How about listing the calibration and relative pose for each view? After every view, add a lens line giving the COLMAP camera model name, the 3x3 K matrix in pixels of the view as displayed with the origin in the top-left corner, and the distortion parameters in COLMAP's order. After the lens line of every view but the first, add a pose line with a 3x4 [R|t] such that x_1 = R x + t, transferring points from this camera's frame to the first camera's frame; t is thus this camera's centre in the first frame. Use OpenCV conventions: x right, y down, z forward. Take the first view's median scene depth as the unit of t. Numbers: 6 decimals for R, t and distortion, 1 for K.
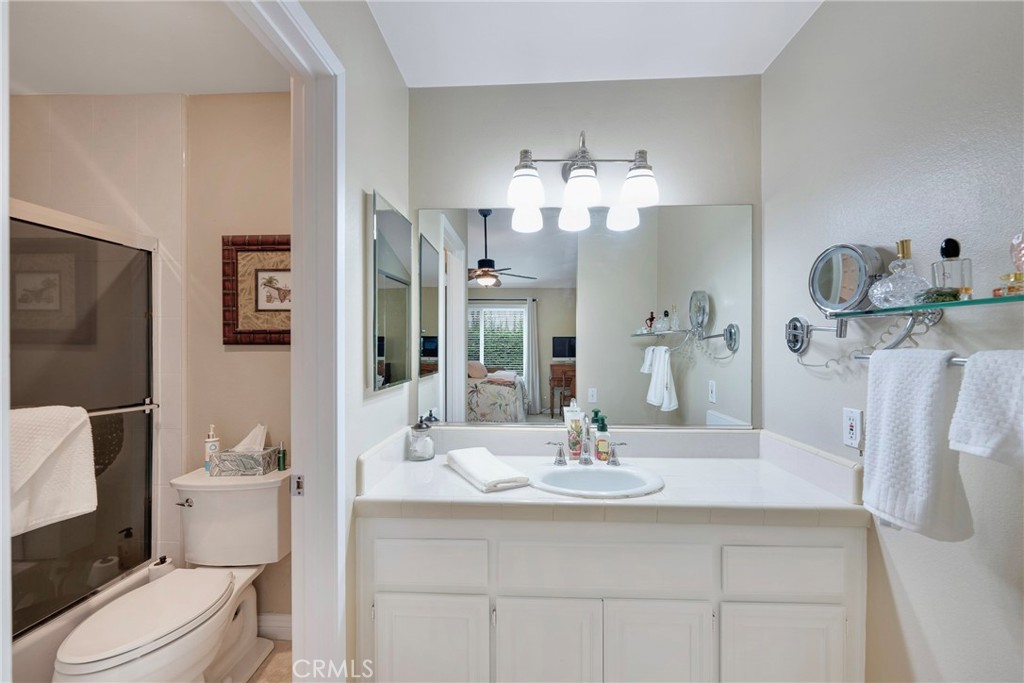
lens RADIAL K [[435.7, 0, 512.0], [0, 435.7, 341.5], [0, 0, 1]] dist [-0.000099, 0.000004]
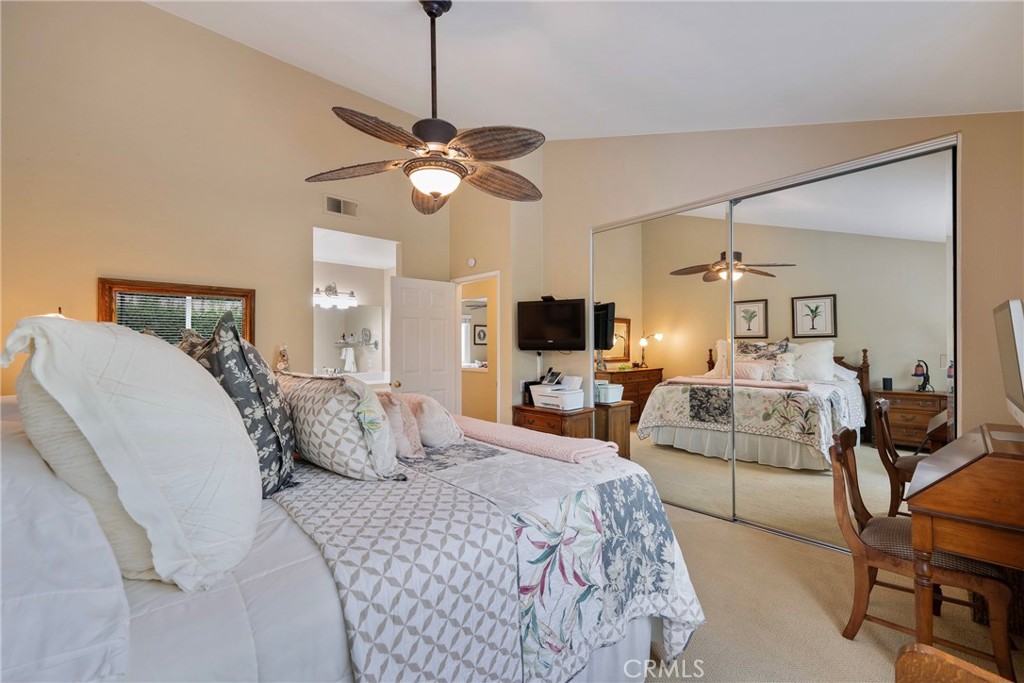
lens RADIAL K [[406.9, 0, 511.2], [0, 406.9, 347.4], [0, 0, 1]] dist [-0.001015, 0.000014]
pose [[0.704878, -0.004615, 0.709314, -0.769223], [0.000249, 0.999980, 0.006258, -0.007856], [-0.709329, -0.004235, 0.704865, -1.517183]]
